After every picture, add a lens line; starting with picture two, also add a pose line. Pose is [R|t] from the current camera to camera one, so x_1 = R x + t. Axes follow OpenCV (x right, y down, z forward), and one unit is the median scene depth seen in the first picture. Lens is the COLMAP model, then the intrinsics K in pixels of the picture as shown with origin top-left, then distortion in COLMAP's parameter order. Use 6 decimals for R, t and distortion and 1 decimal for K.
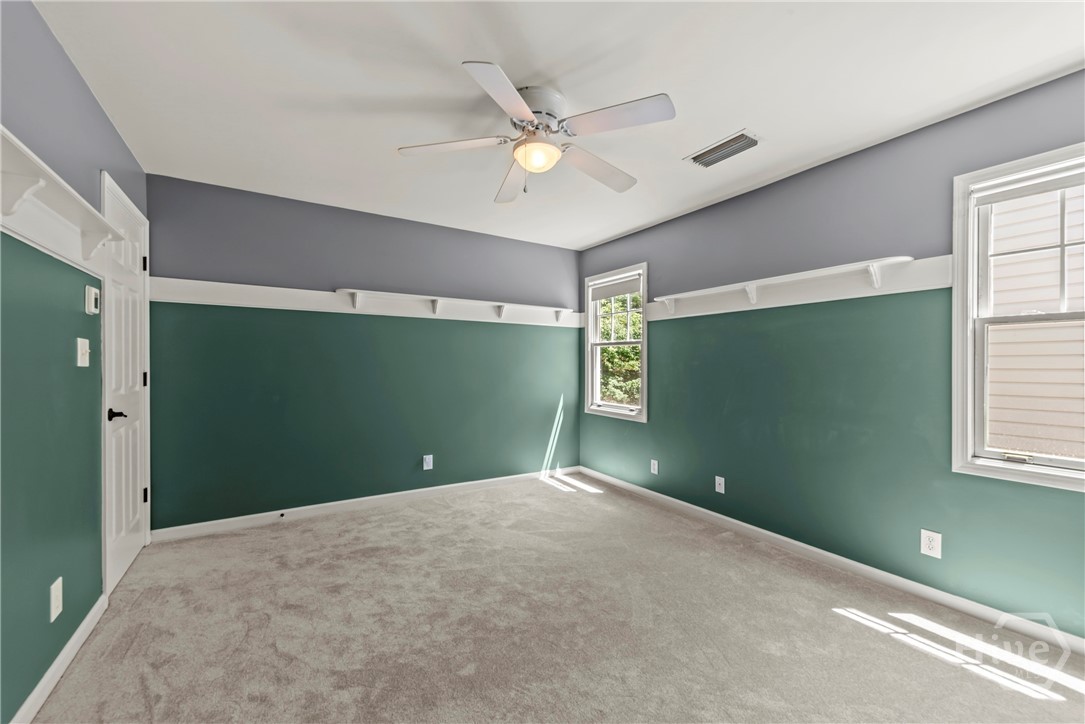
lens RADIAL K [[441.2, 0, 542.5], [0, 441.2, 362.0], [0, 0, 1]] dist [-0.000525, -0.000018]
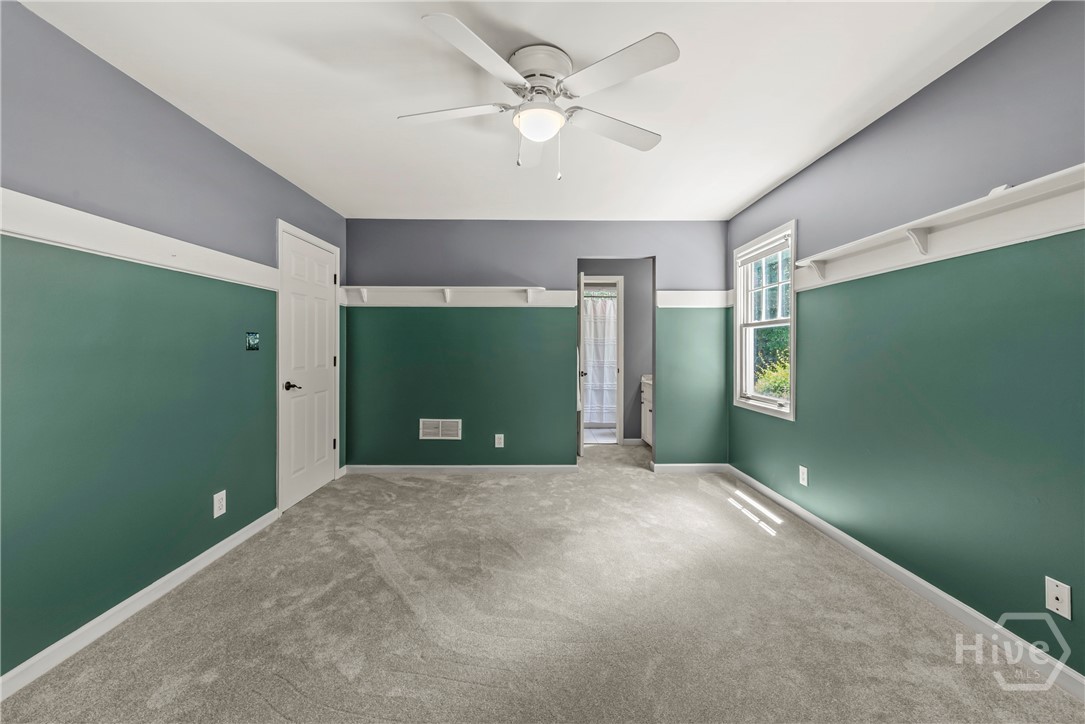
lens RADIAL K [[400.7, 0, 544.0], [0, 400.7, 352.9], [0, 0, 1]] dist [0.001168, 0.000020]
pose [[0.858722, -0.005341, -0.512414, 0.218121], [0.012335, 0.999871, 0.010249, 0.002588], [0.512293, -0.015122, 0.858677, 0.141573]]
